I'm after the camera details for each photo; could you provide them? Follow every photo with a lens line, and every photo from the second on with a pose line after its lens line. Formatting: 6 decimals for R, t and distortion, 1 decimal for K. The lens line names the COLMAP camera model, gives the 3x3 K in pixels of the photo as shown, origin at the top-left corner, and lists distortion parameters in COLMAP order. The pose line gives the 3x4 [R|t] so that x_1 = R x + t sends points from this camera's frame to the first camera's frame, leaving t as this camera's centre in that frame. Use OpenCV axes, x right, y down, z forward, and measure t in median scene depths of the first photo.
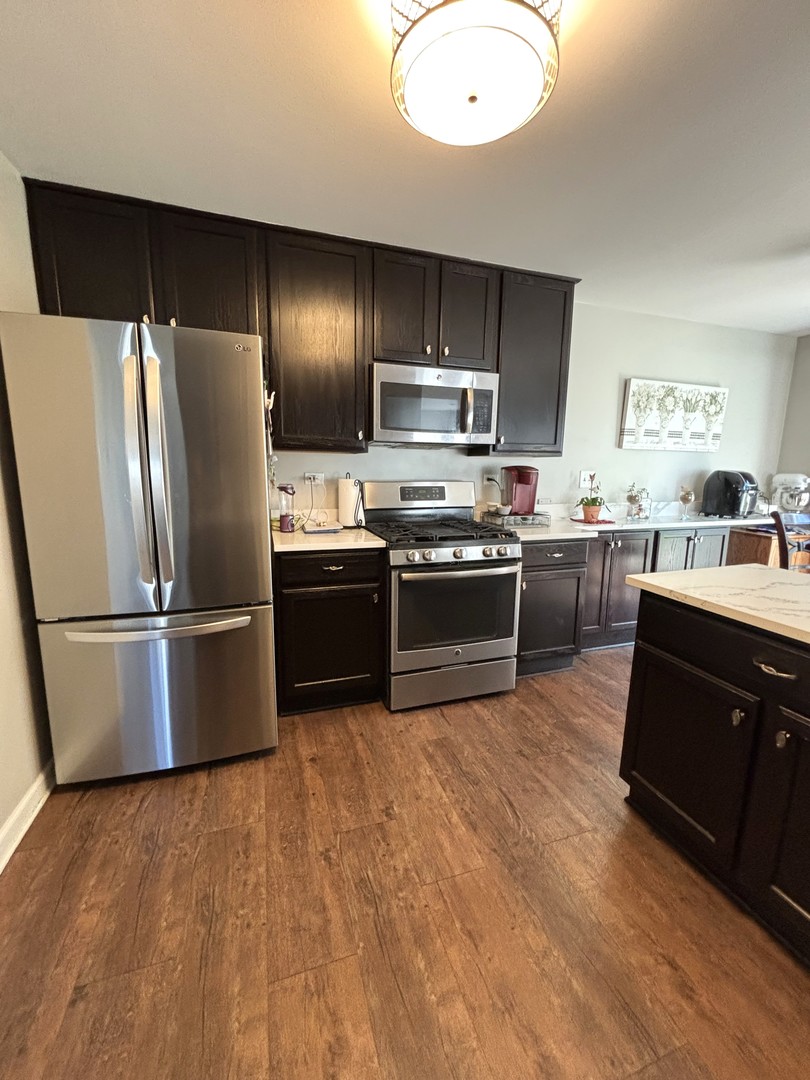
lens RADIAL K [[435.0, 0, 409.7], [0, 435.0, 537.6], [0, 0, 1]] dist [-0.001093, 0.000148]
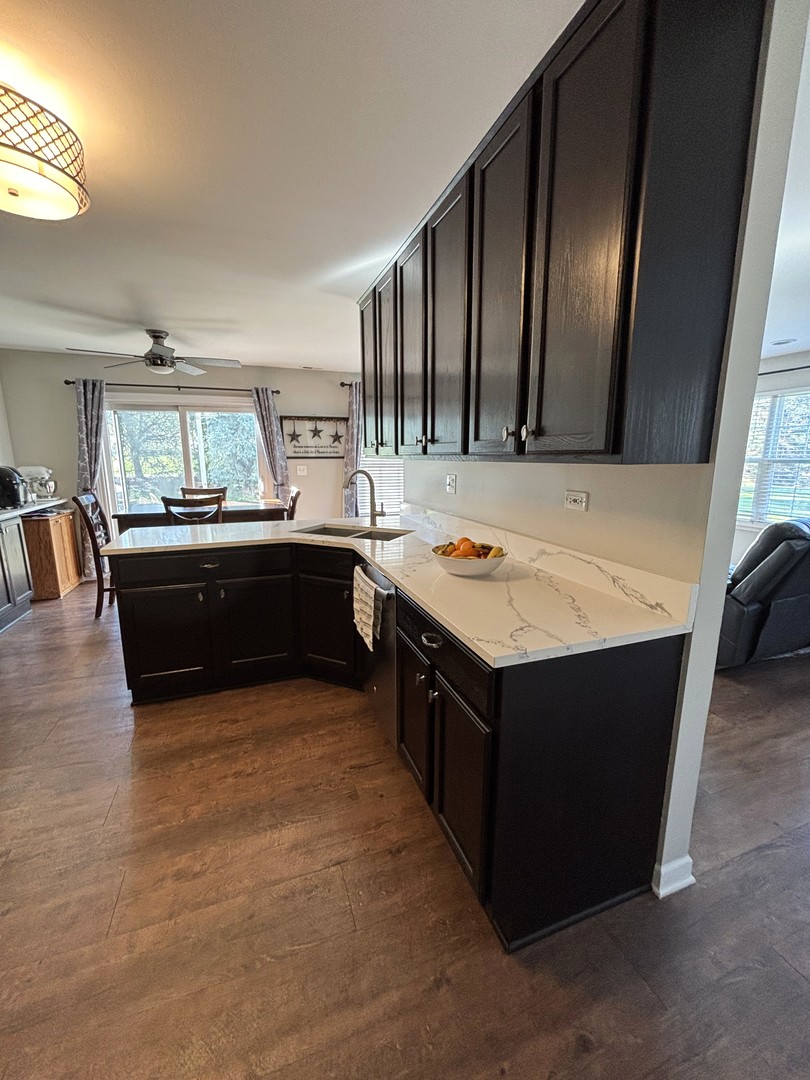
lens RADIAL K [[435.0, 0, 405.0], [0, 435.0, 540.6], [0, 0, 1]] dist [-0.001093, 0.000148]
pose [[-0.029317, -0.205667, 0.978183, -0.545296], [0.165020, 0.964179, 0.207669, -0.041847], [-0.985854, 0.167508, 0.005673, 0.014973]]
